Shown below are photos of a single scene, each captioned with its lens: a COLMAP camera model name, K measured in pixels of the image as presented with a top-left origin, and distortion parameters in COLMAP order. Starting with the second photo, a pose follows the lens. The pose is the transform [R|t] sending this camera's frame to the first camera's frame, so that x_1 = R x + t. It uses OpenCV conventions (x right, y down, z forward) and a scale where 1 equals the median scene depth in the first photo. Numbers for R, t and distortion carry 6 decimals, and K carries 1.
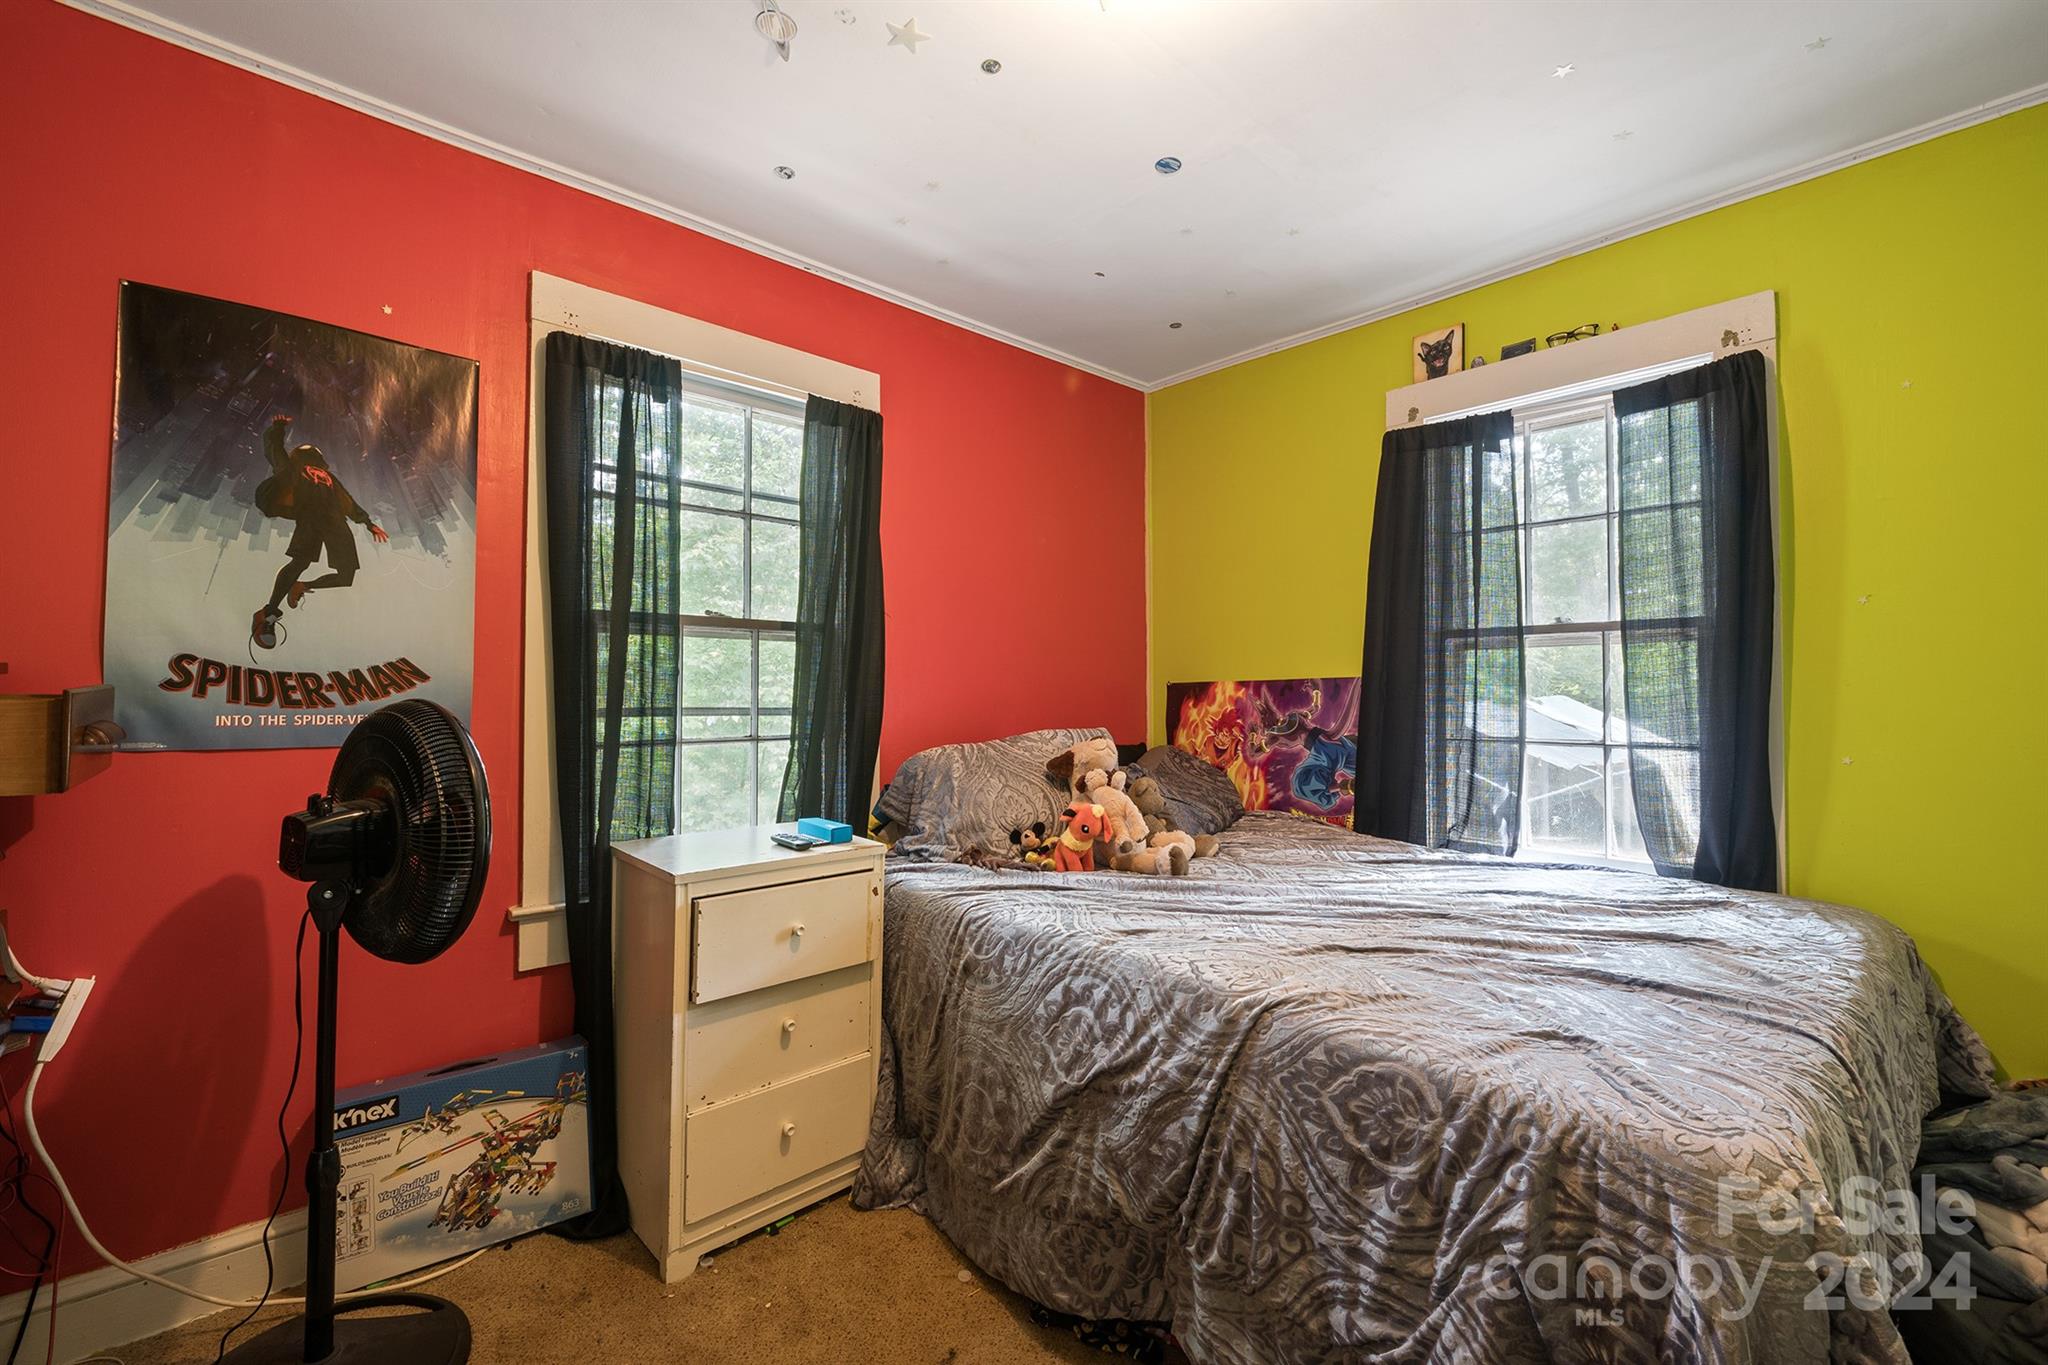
lens RADIAL K [[881.6, 0, 1022.0], [0, 881.6, 674.1], [0, 0, 1]] dist [-0.002841, -0.000110]
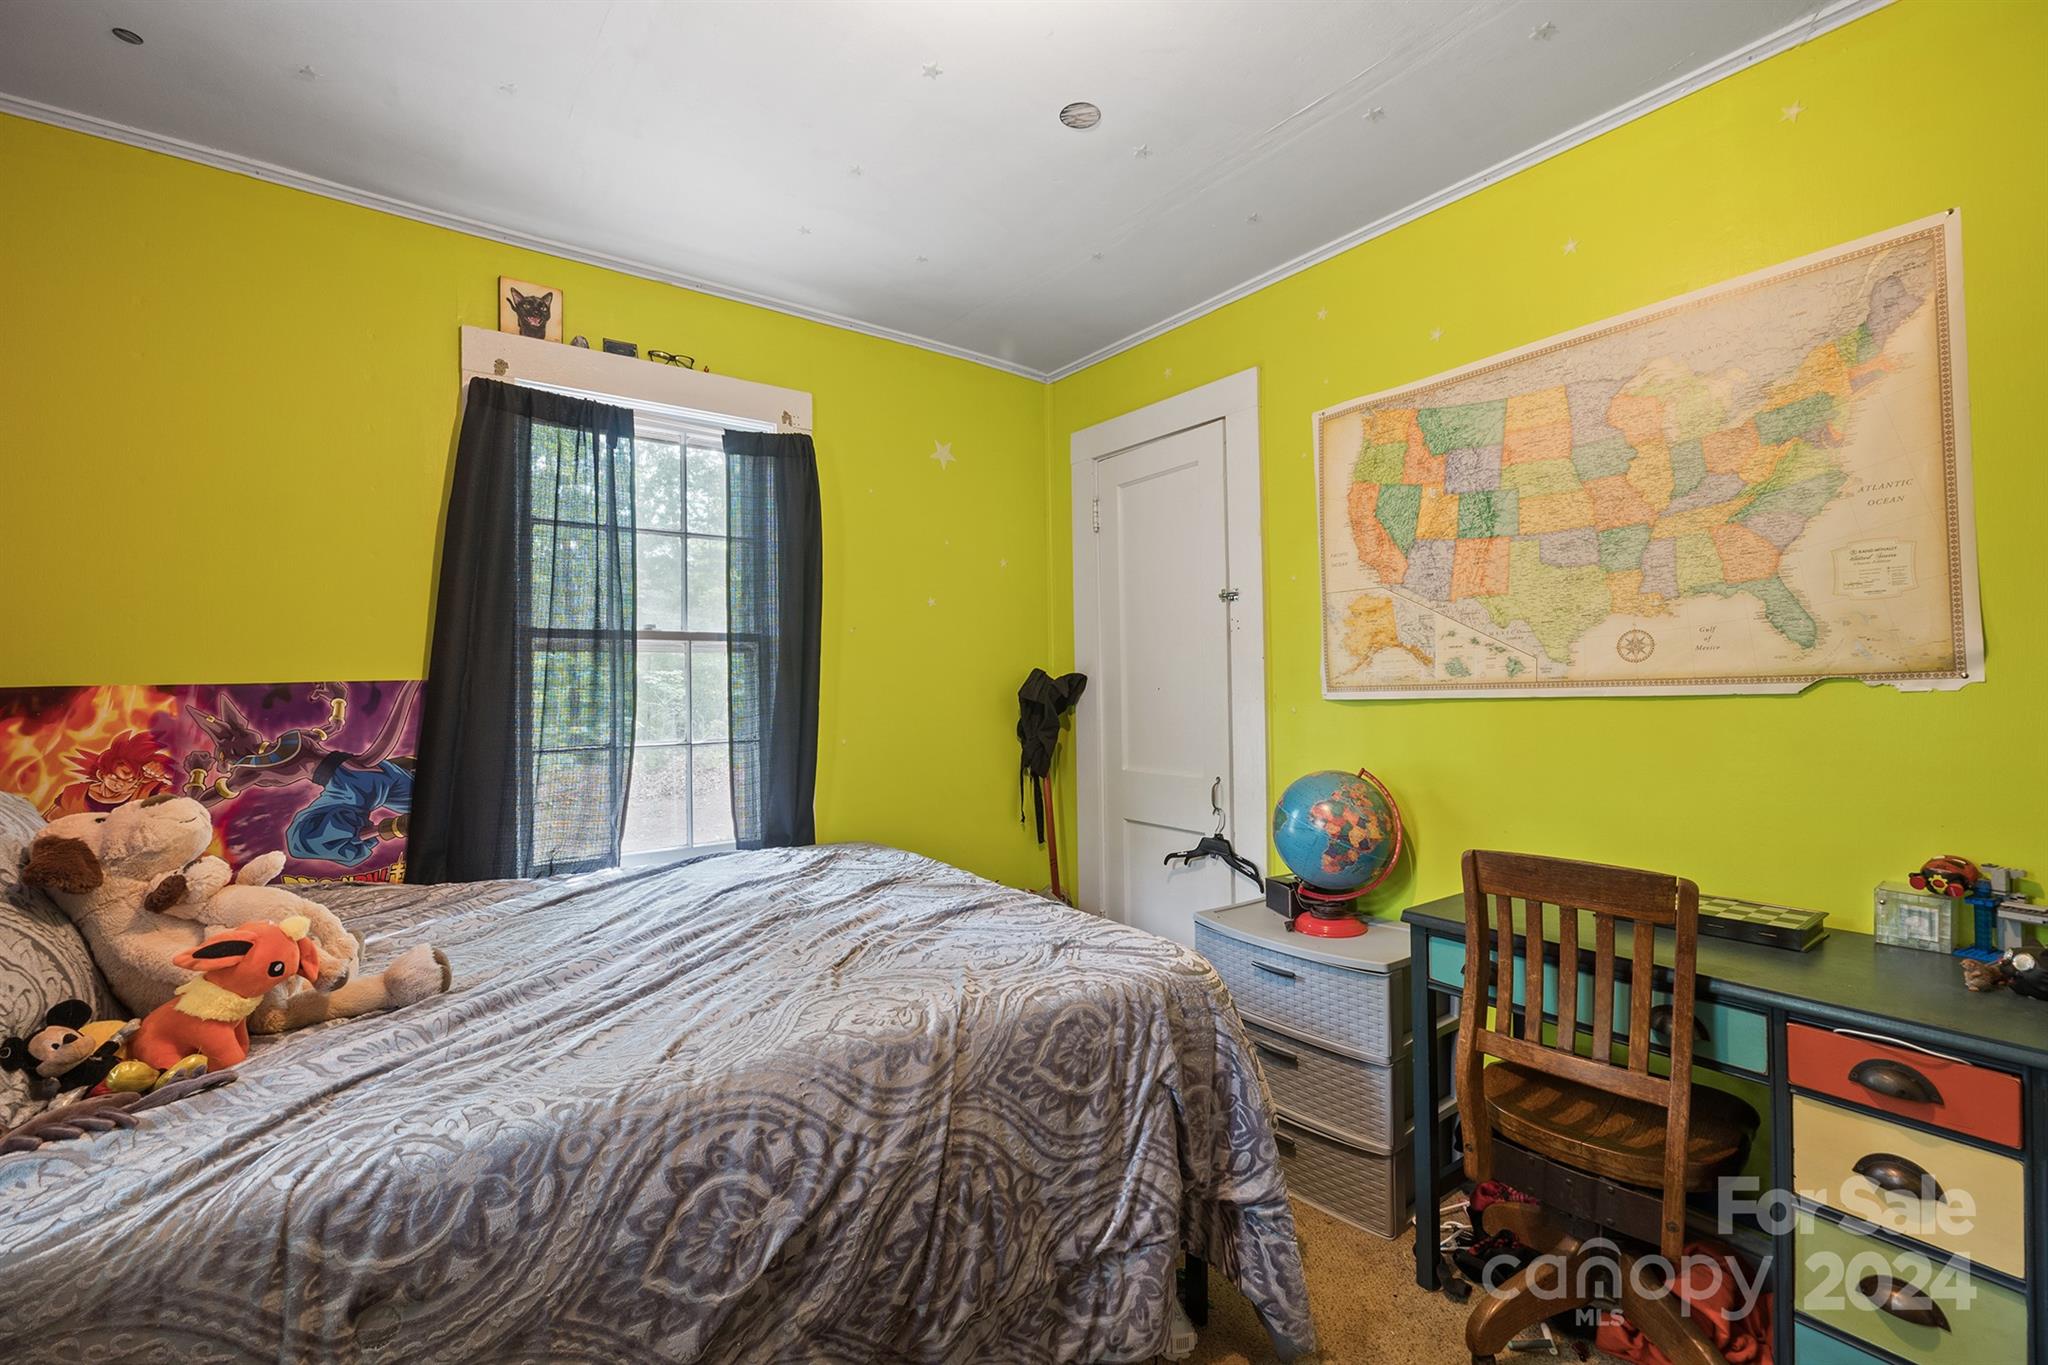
lens RADIAL K [[881.6, 0, 1021.5], [0, 881.6, 684.5], [0, 0, 1]] dist [-0.002841, -0.000110]
pose [[0.076965, 0.002663, 0.997030, -0.405868], [-0.010696, 0.999941, -0.001845, 0.003157], [-0.996976, -0.010522, 0.076989, 0.507562]]
